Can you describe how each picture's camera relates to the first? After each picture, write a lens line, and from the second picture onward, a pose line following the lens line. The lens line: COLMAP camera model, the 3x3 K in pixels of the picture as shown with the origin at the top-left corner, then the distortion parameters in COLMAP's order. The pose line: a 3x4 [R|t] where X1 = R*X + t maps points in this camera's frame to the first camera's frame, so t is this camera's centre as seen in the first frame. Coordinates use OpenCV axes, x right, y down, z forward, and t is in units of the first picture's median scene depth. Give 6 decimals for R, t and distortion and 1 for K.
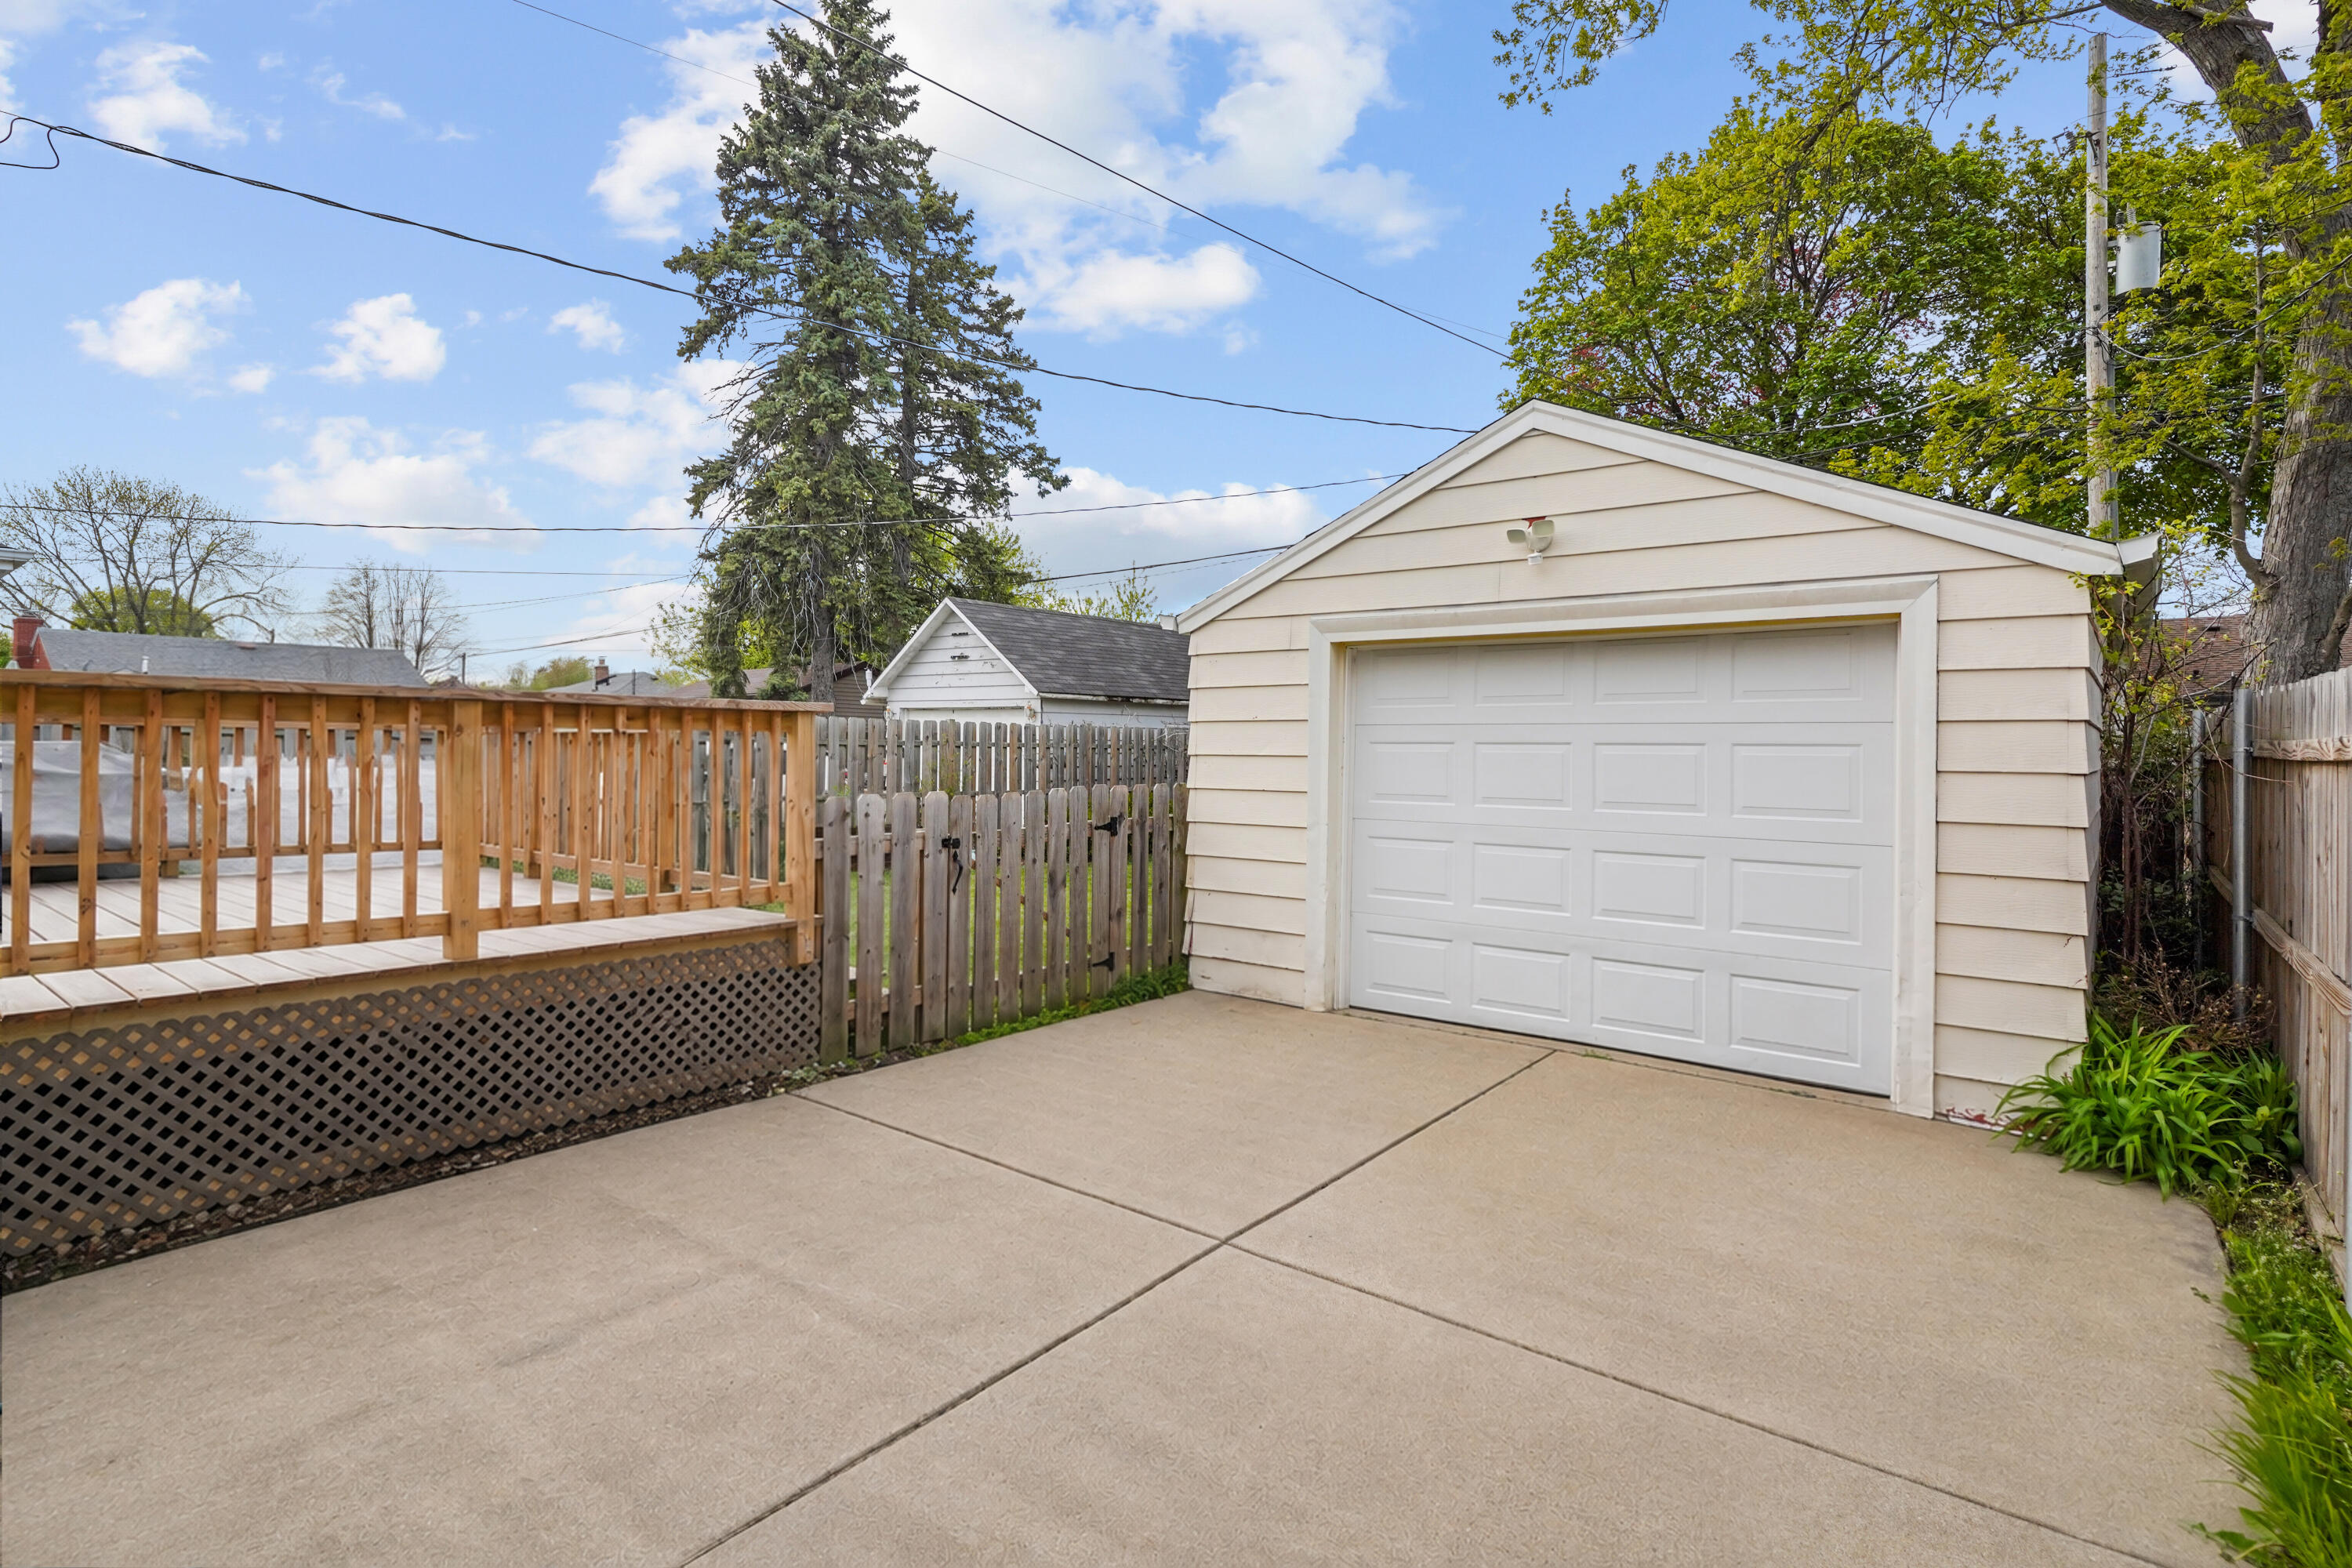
lens RADIAL K [[1140.3, 0, 1147.9], [0, 1140.3, 764.6], [0, 0, 1]] dist [-0.000544, -0.002647]
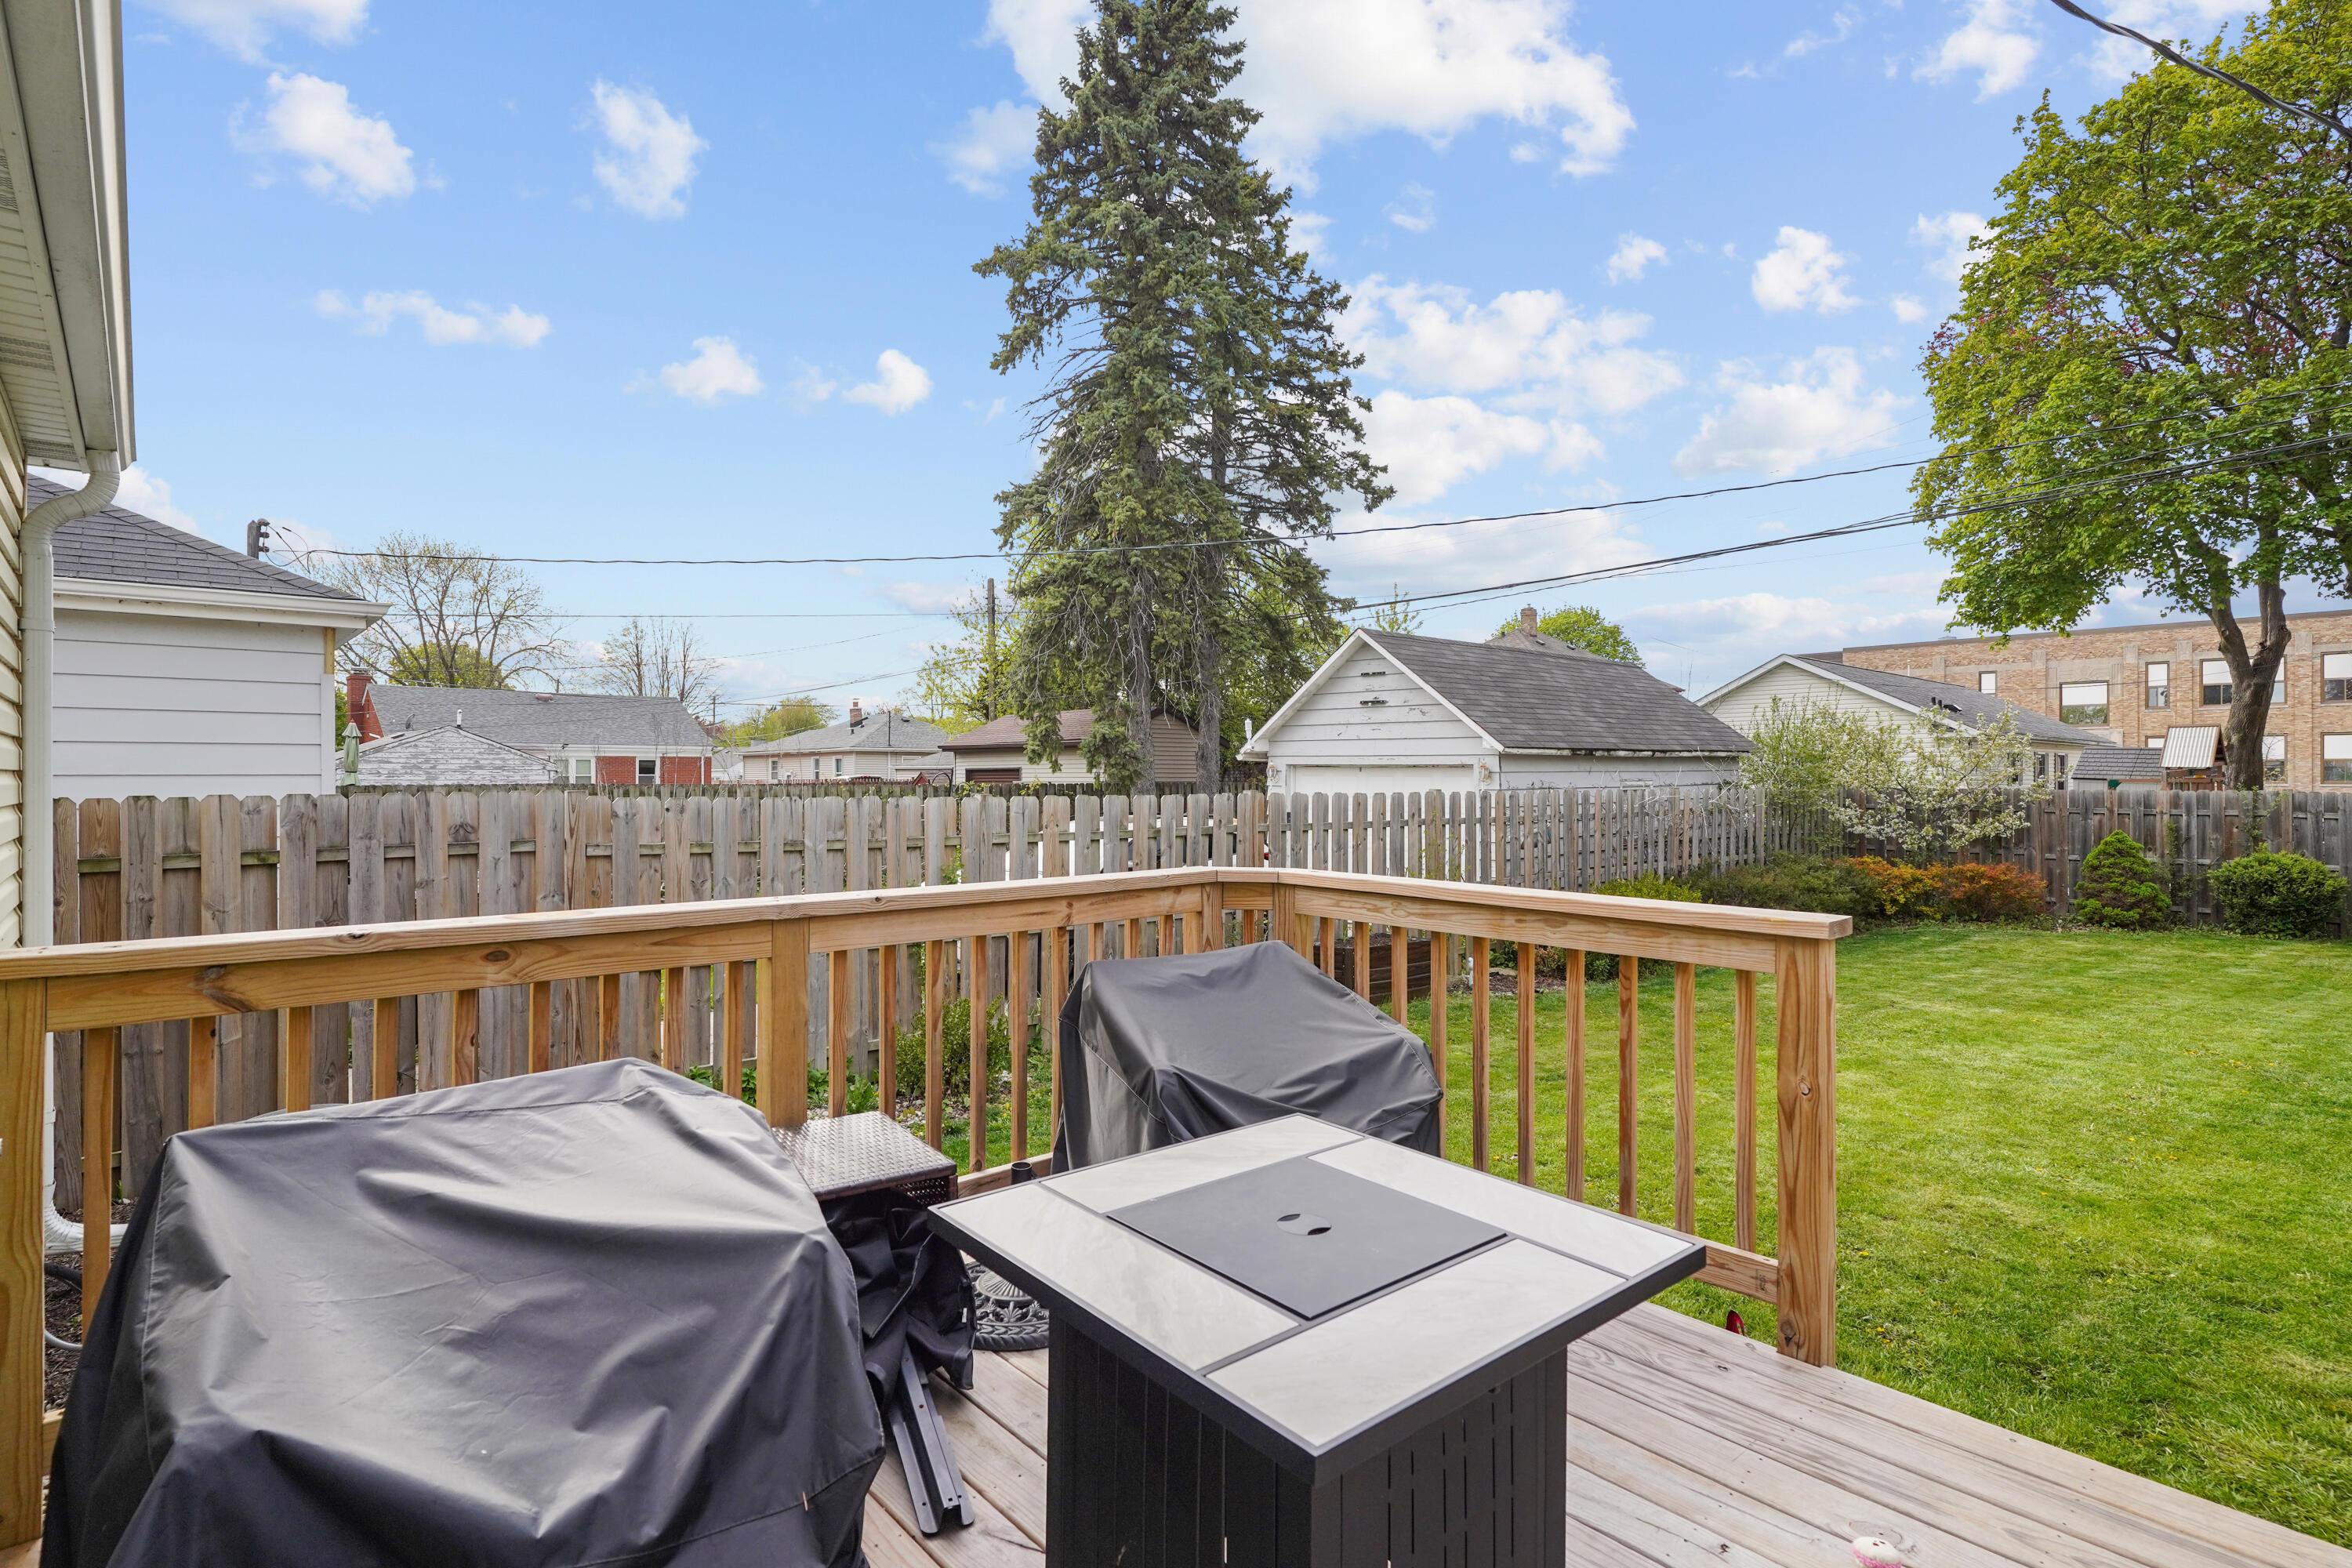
lens RADIAL K [[1172.6, 0, 1168.4], [0, 1172.6, 812.7], [0, 0, 1]] dist [0.000147, -0.000459]
pose [[0.985076, -0.003535, -0.172084, -0.105424], [0.005525, 0.999923, 0.011083, -0.016644], [0.172032, -0.011869, 0.985020, 0.099017]]
